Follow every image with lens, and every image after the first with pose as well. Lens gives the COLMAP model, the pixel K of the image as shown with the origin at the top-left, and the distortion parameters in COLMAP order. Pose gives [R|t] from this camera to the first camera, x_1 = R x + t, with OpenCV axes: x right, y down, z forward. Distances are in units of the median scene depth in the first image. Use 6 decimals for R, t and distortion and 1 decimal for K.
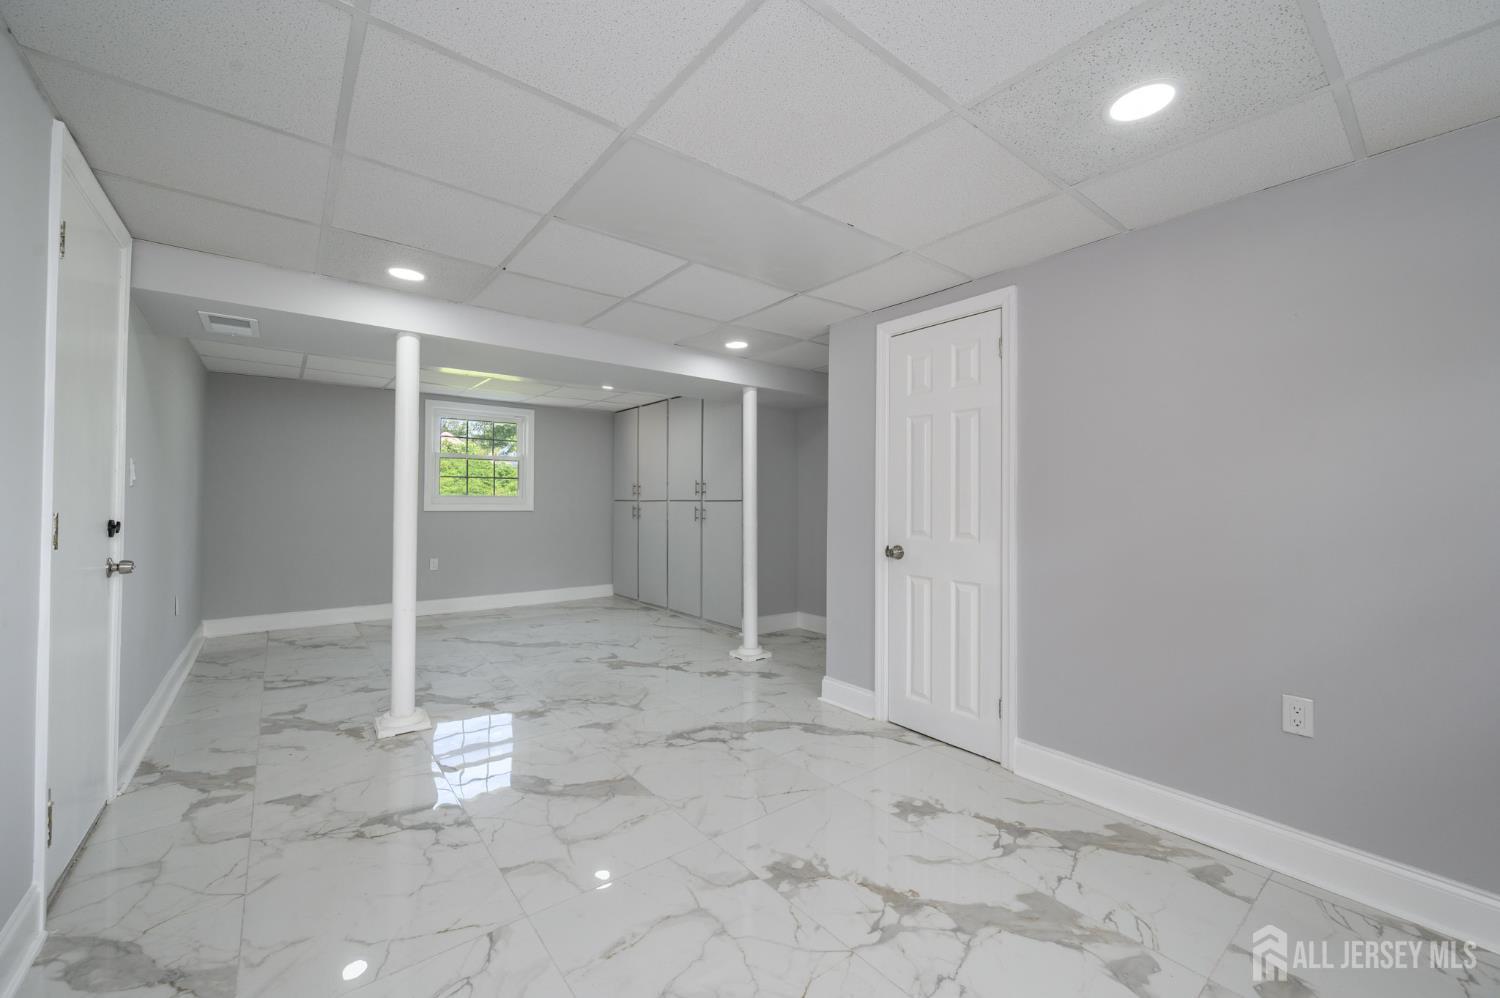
lens RADIAL K [[591.4, 0, 750.0], [0, 591.4, 499.0], [0, 0, 1]] dist [-0.001996, -0.000140]
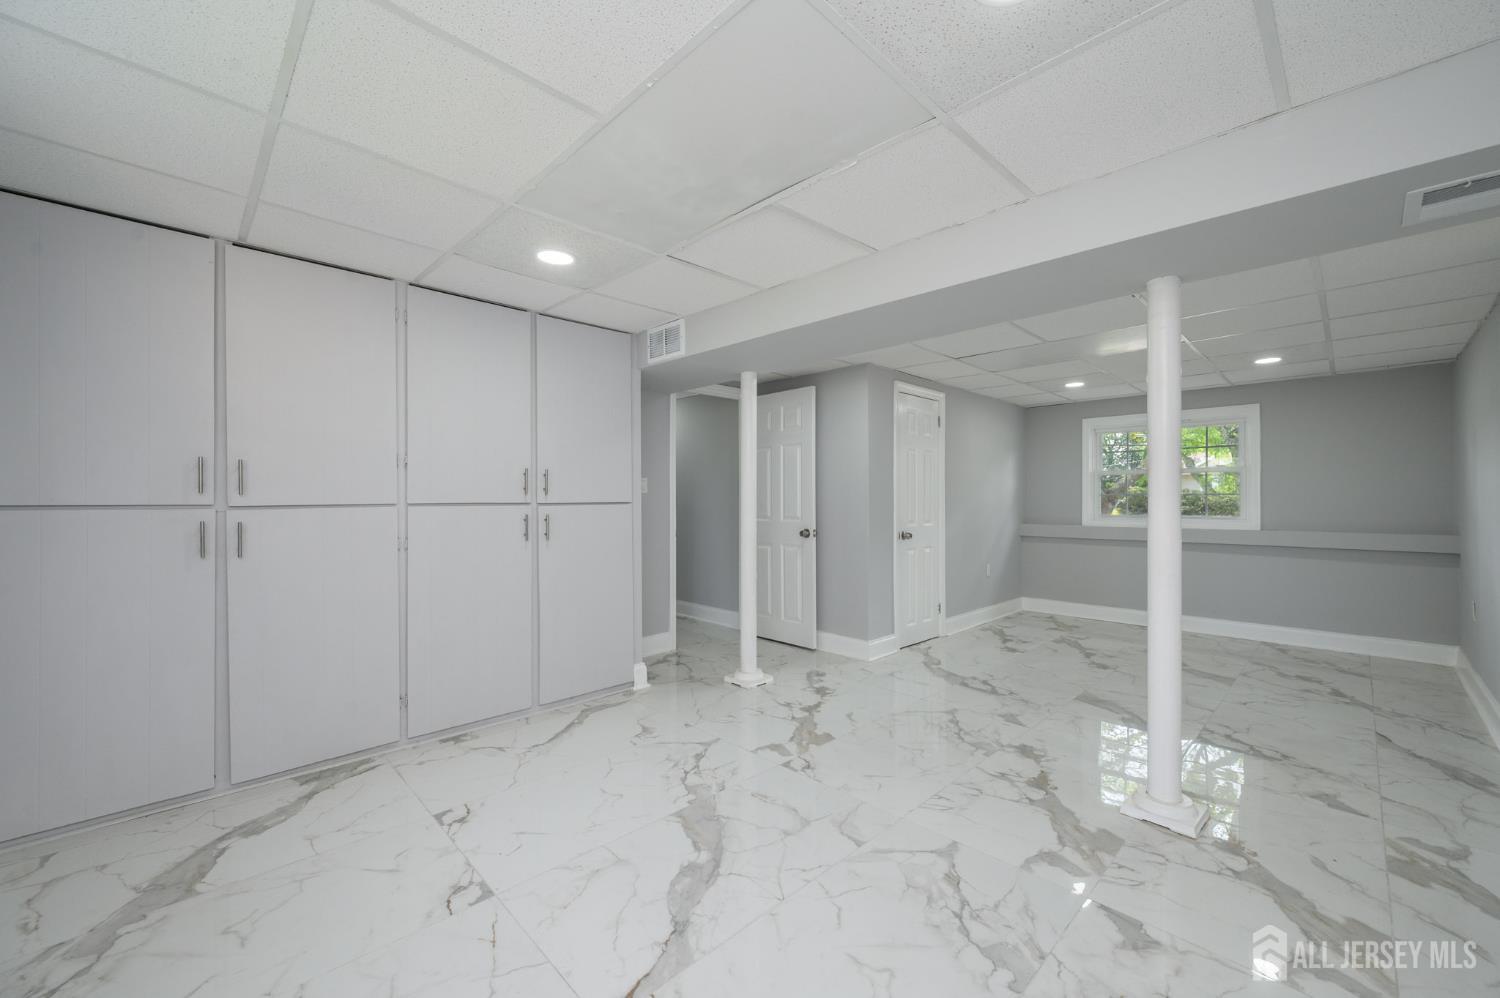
lens RADIAL K [[591.4, 0, 750.0], [0, 591.4, 499.0], [0, 0, 1]] dist [-0.001996, -0.000140]
pose [[-0.101792, -0.001474, 0.994805, -1.312594], [-0.001598, 0.999998, 0.001319, -0.006653], [-0.994804, -0.001455, -0.101794, 1.648408]]
